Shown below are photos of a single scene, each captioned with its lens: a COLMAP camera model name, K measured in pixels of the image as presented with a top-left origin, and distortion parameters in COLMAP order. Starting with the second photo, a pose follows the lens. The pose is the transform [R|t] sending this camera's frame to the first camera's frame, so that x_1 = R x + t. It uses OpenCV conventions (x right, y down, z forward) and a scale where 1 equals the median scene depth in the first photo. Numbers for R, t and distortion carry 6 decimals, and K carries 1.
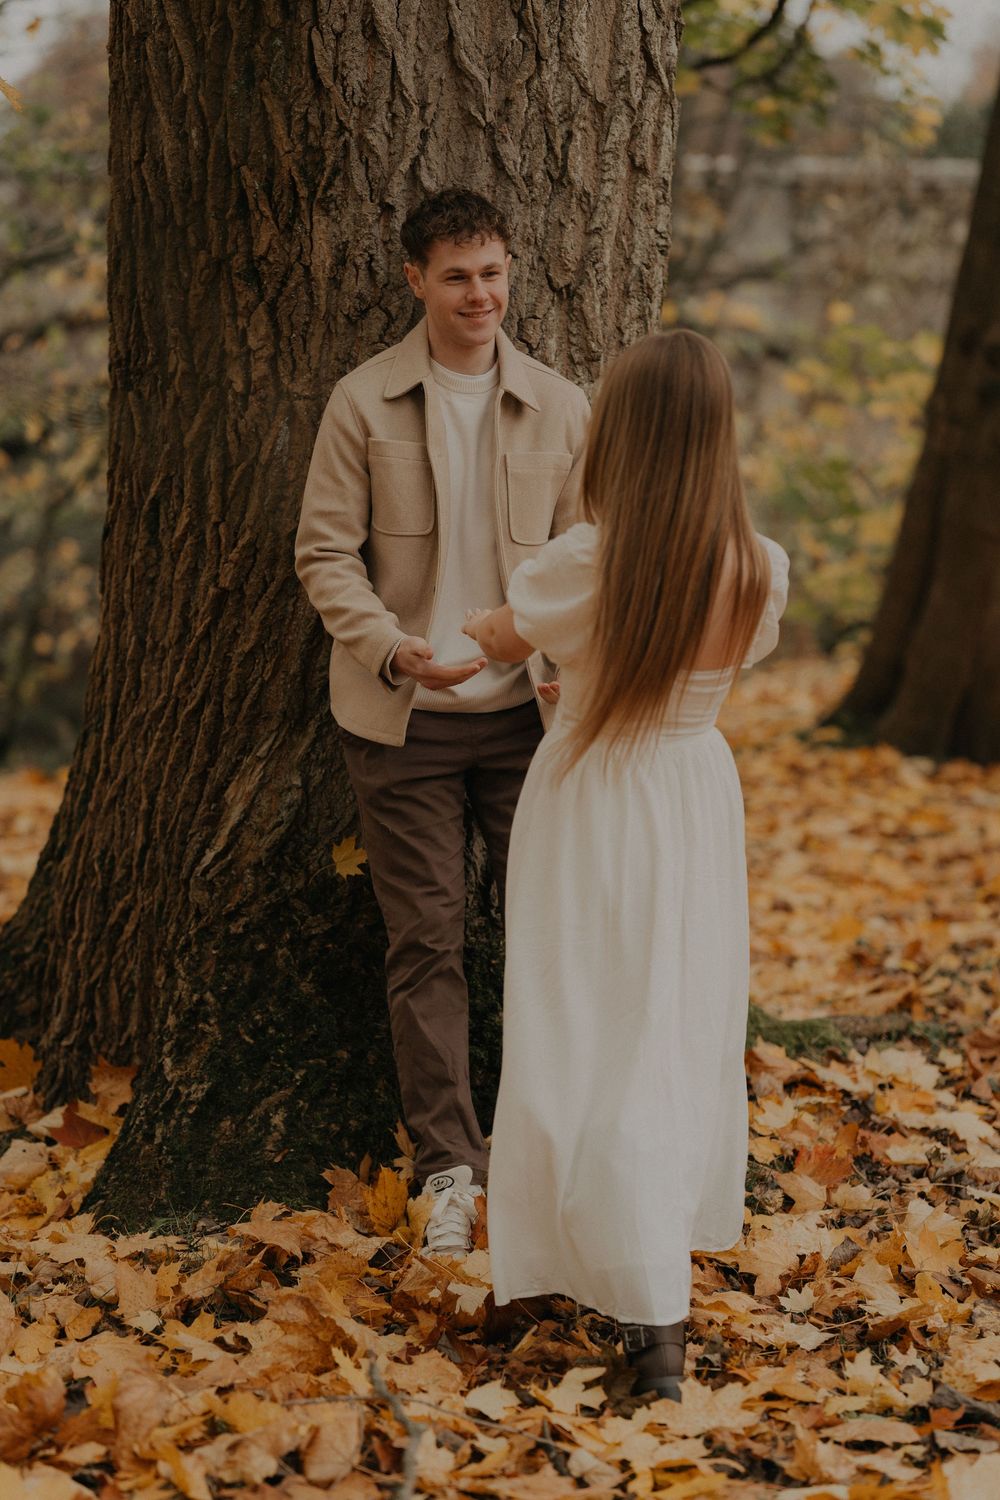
lens RADIAL K [[3518.7, 0, 470.1], [0, 3518.7, 752.2], [0, 0, 1]] dist [0.705196, 0.514992]
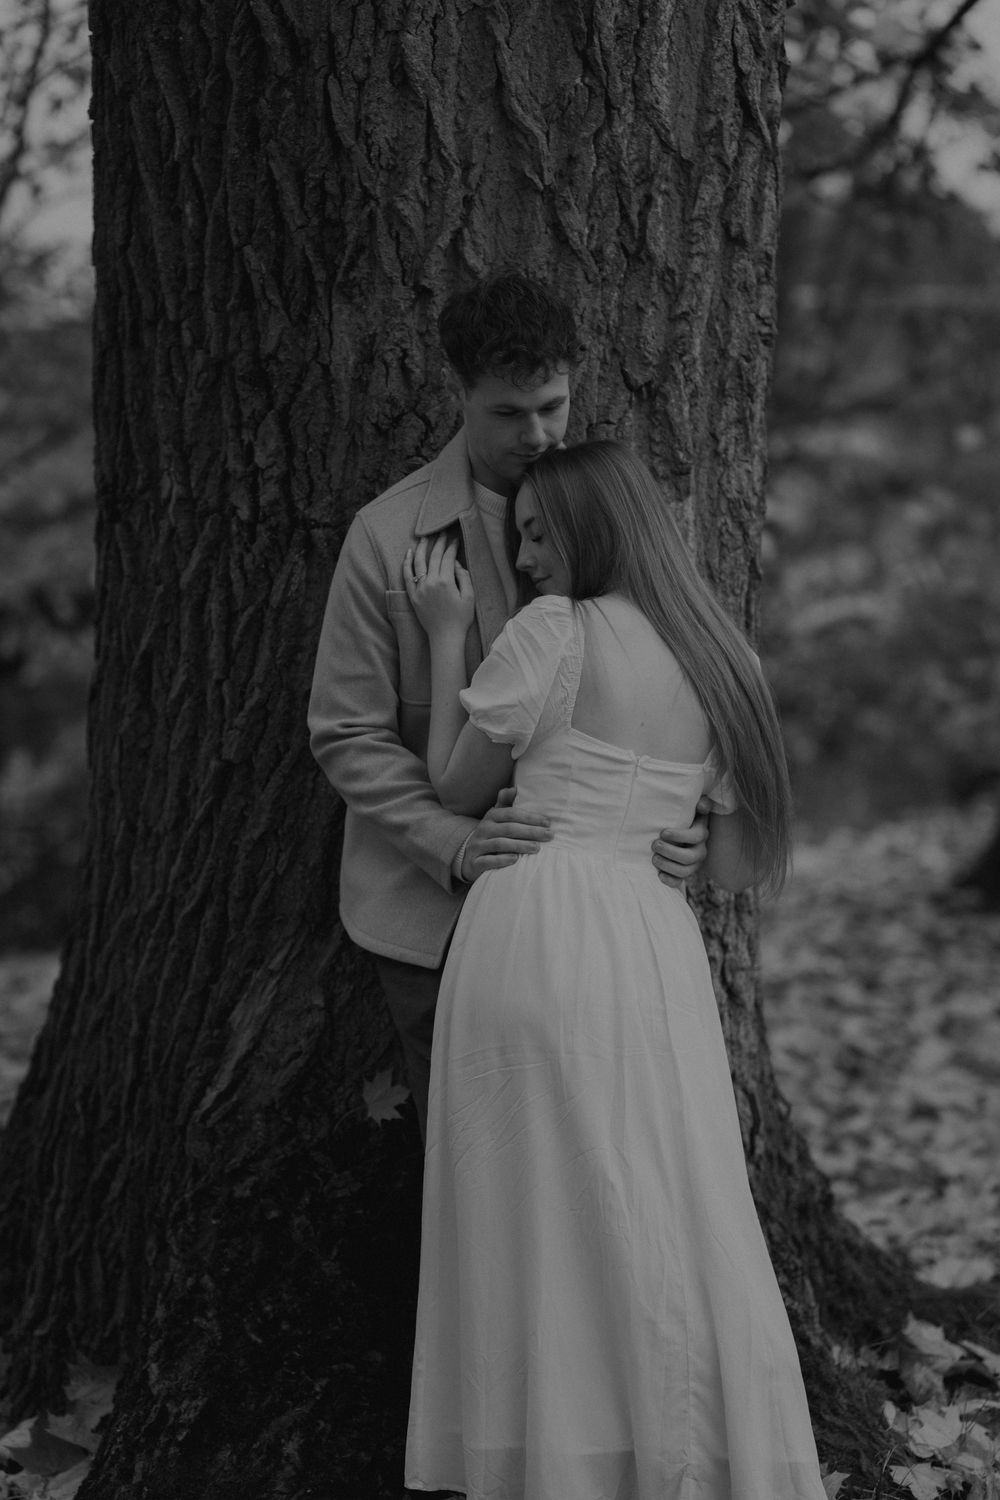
lens RADIAL K [[3518.7, 0, 470.1], [0, 3518.7, 752.2], [0, 0, 1]] dist [0.705196, 0.514992]
pose [[0.999338, -0.014409, -0.033411, 0.012611], [0.013040, 0.999081, -0.040835, -0.014574], [0.033969, 0.040373, 0.998607, 0.194722]]
